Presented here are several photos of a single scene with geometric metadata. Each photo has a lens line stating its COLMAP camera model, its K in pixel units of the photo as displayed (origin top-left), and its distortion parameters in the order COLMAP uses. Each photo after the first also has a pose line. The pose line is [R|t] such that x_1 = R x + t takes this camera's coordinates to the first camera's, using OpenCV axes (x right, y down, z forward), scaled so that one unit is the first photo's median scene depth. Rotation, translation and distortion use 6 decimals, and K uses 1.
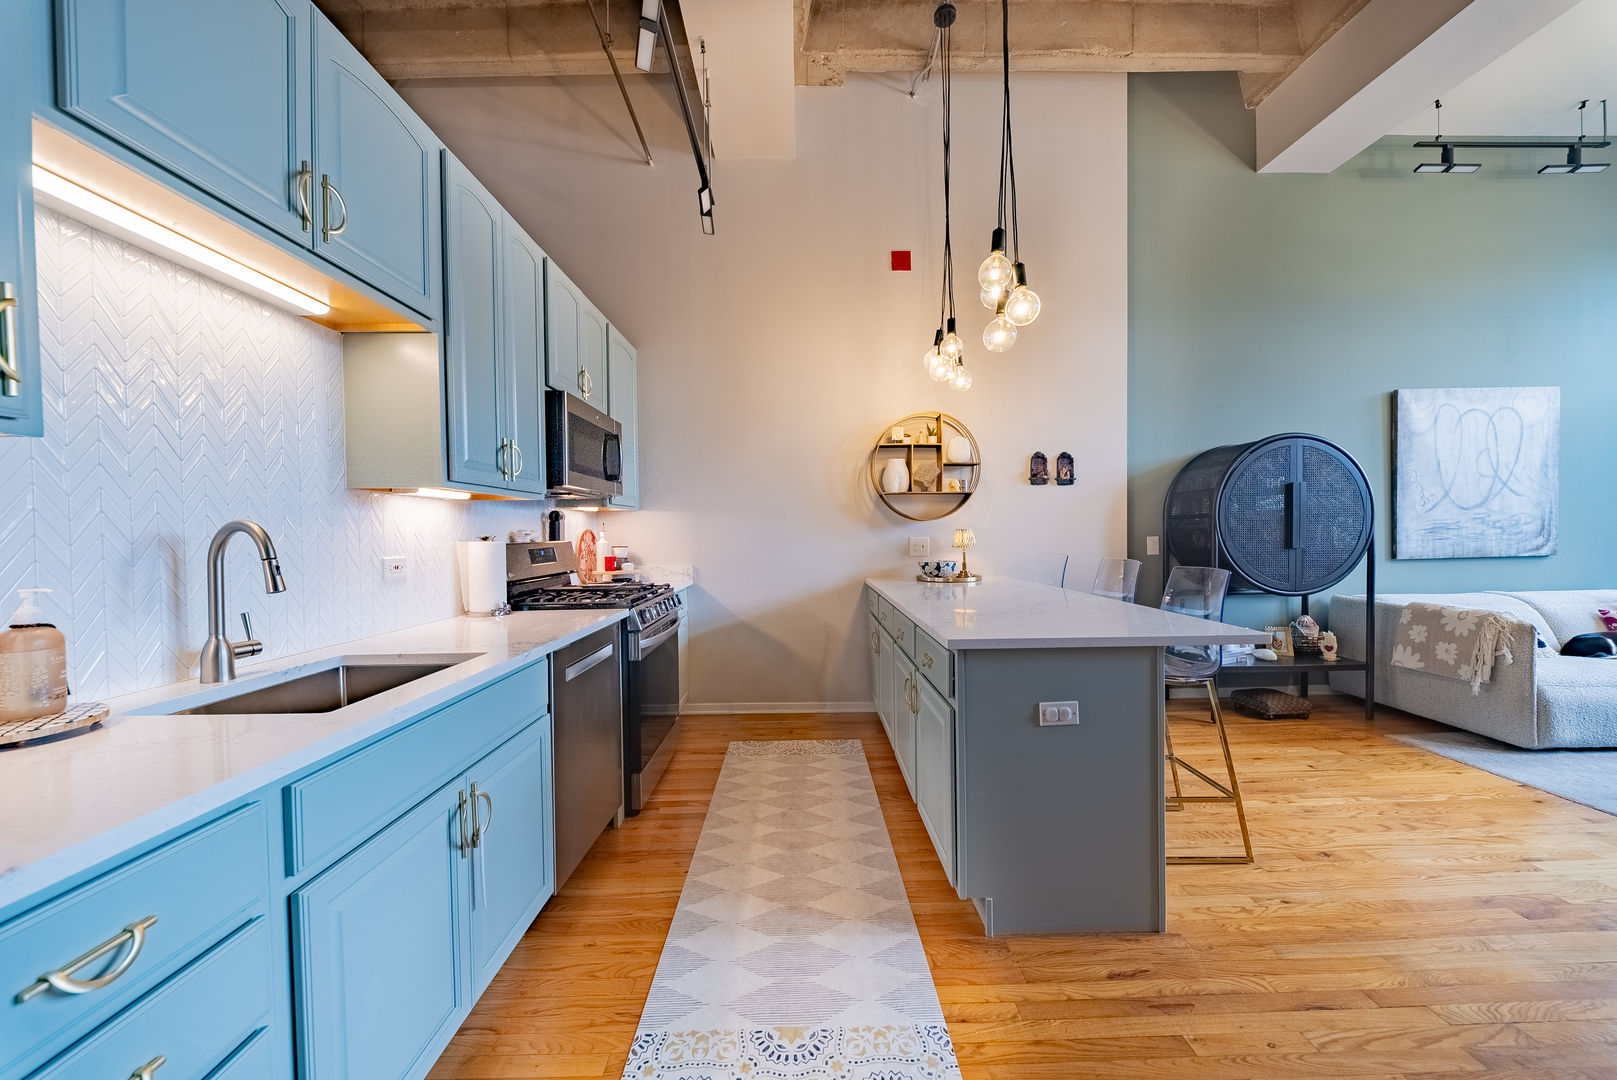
lens RADIAL K [[570.9, 0, 808.3], [0, 570.9, 540.9], [0, 0, 1]] dist [-0.005927, -0.000178]
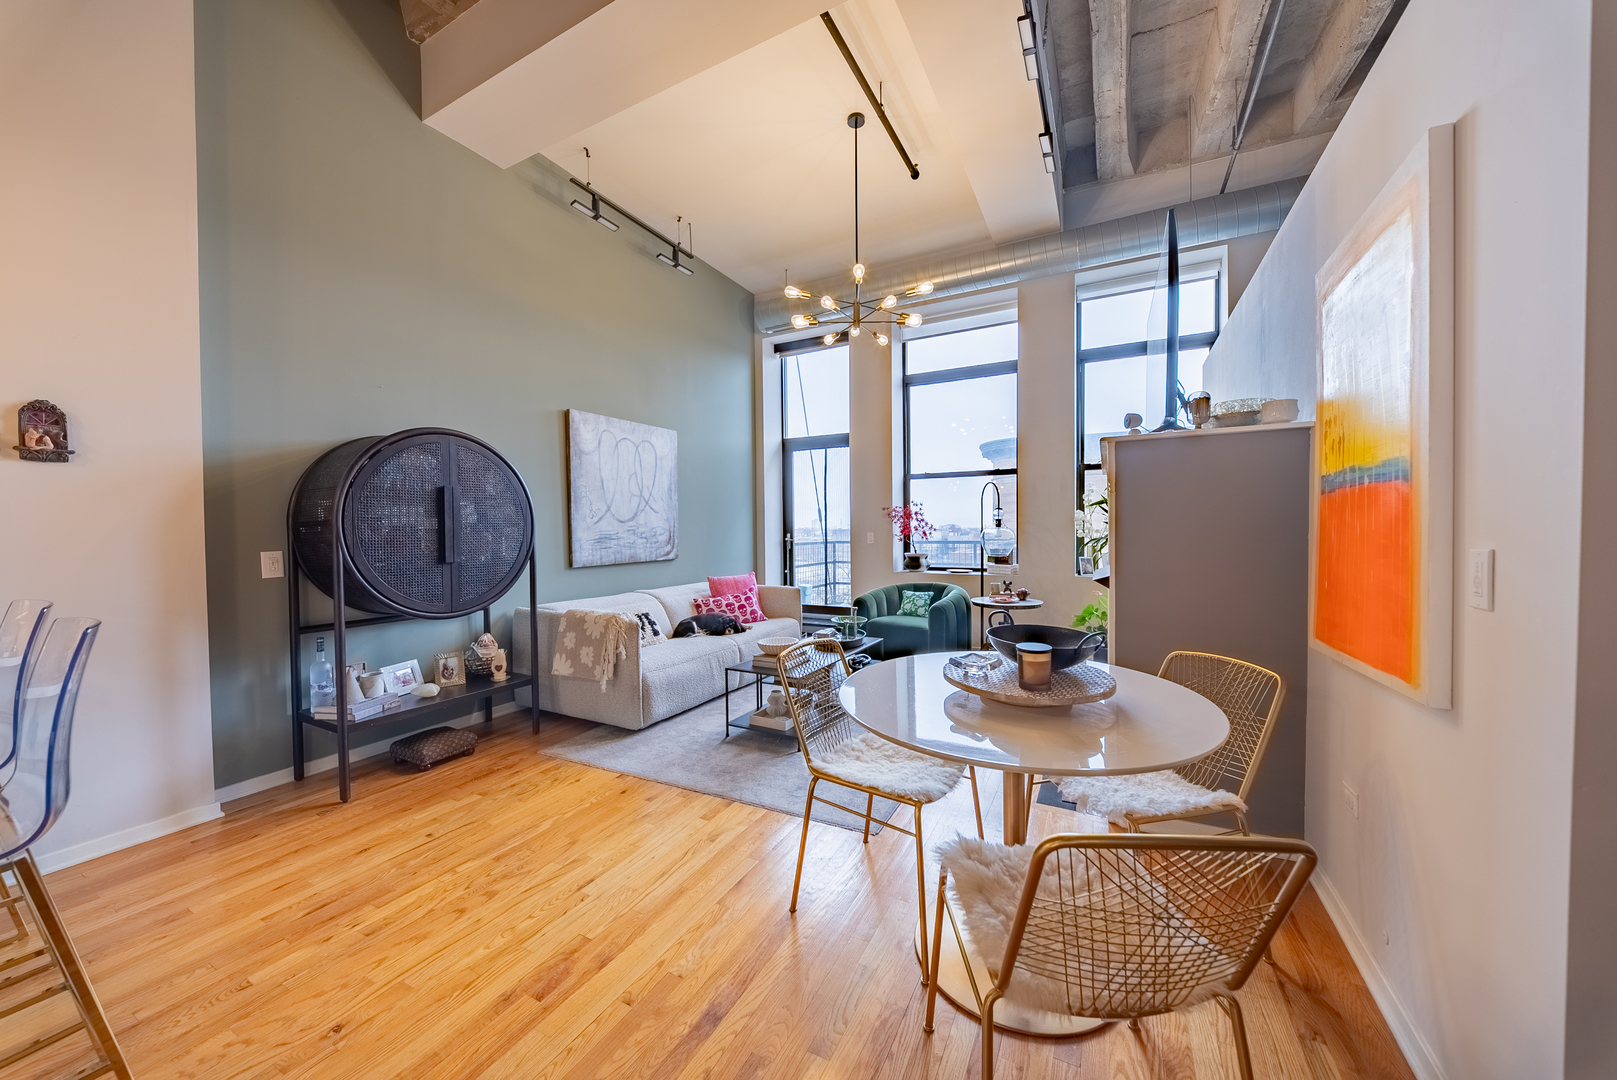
lens RADIAL K [[570.9, 0, 808.4], [0, 570.9, 538.3], [0, 0, 1]] dist [-0.005927, -0.000178]
pose [[0.479677, -0.001595, 0.877444, 0.359857], [0.019582, 0.999769, -0.008887, -0.005308], [-0.877227, 0.021445, 0.479597, 0.109130]]
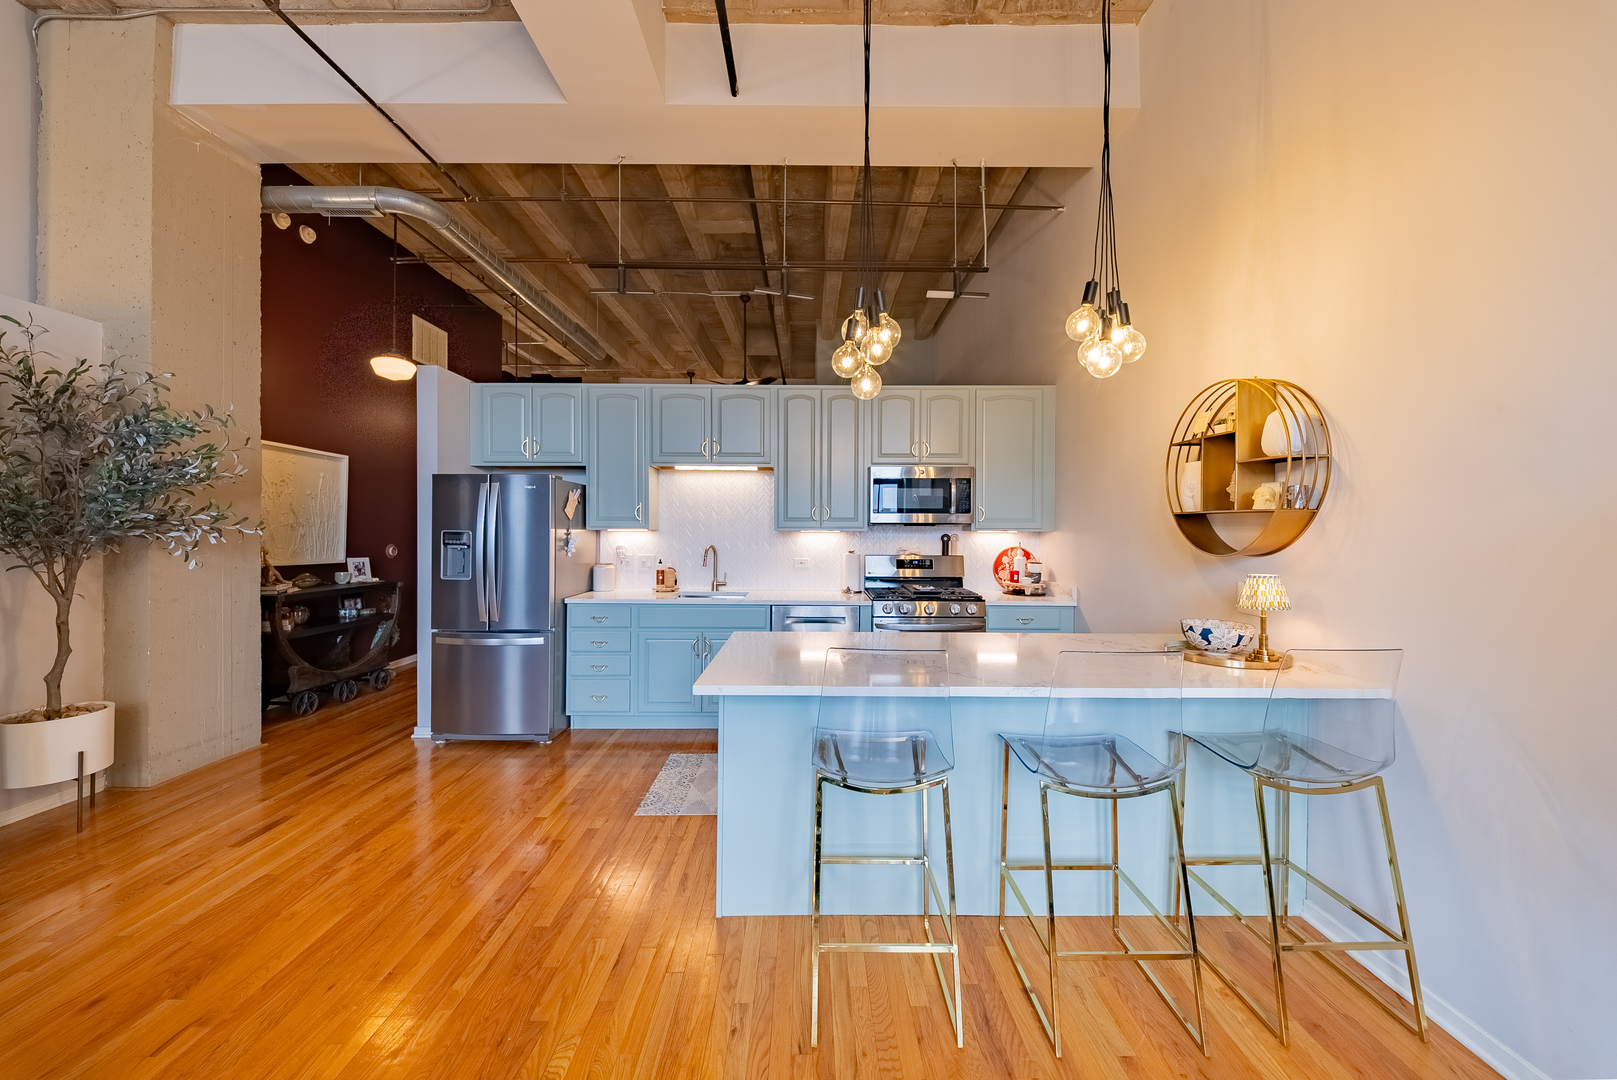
lens RADIAL K [[570.9, 0, 806.7], [0, 570.9, 536.3], [0, 0, 1]] dist [-0.005927, -0.000178]
pose [[-0.004859, 0.025350, -0.999667, 0.888007], [-0.020534, 0.999465, 0.025445, -0.068719], [0.999777, 0.020650, -0.004336, 0.582199]]
